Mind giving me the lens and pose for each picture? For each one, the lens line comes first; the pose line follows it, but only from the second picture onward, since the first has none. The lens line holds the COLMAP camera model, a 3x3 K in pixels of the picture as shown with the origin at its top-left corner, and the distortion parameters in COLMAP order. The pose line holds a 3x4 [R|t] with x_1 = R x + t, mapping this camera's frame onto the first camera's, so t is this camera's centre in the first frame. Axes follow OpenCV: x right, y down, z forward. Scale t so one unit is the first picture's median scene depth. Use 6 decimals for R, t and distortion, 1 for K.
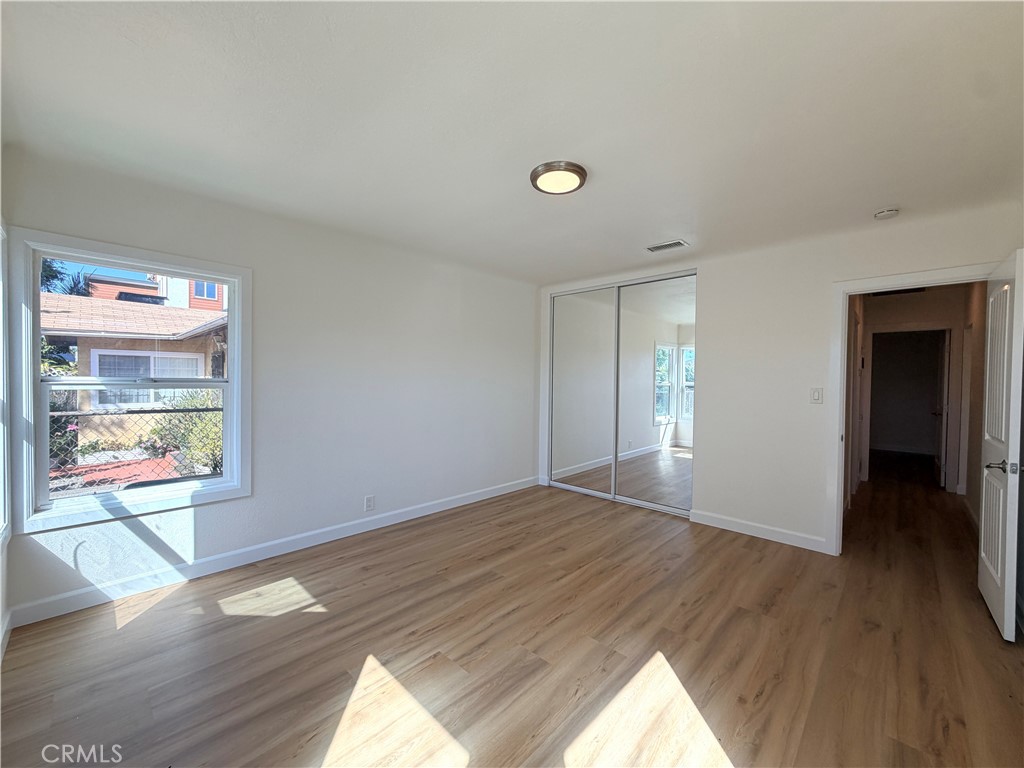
lens RADIAL K [[407.4, 0, 512.0], [0, 407.4, 384.0], [0, 0, 1]] dist [-0.001136, 0.000349]
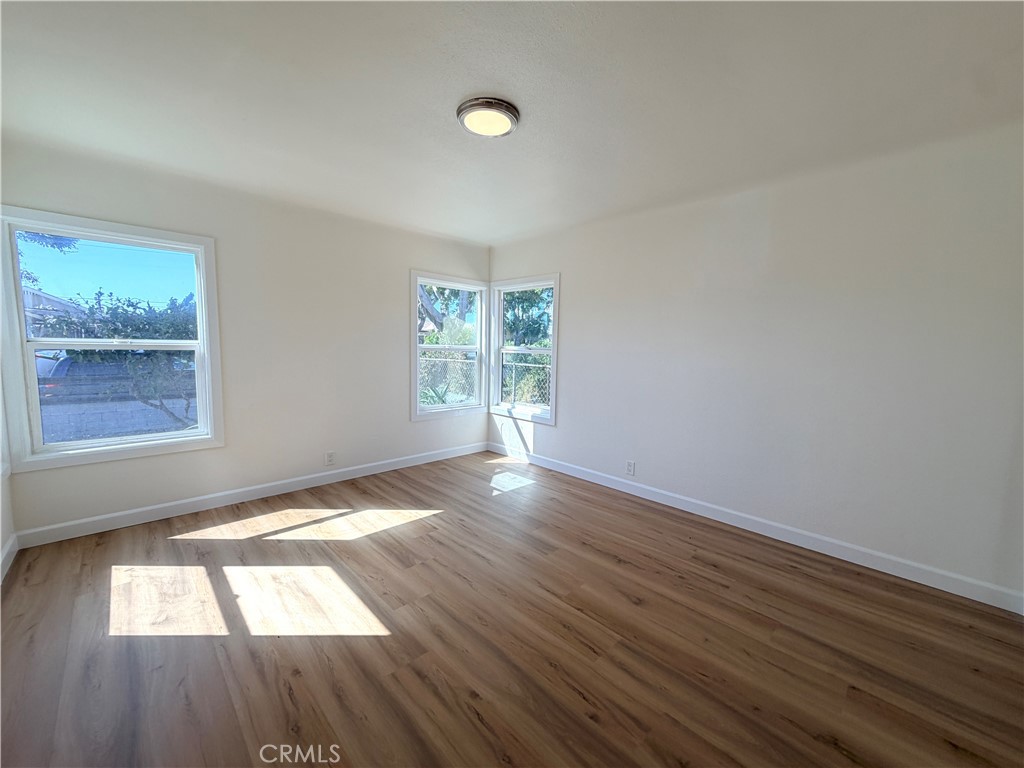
lens RADIAL K [[407.4, 0, 512.0], [0, 407.4, 384.0], [0, 0, 1]] dist [-0.001136, 0.000349]
pose [[-0.038294, 0.080741, -0.995999, 1.095239], [-0.036937, 0.995935, 0.082156, 0.003838], [0.998584, 0.039935, -0.035156, 1.148550]]
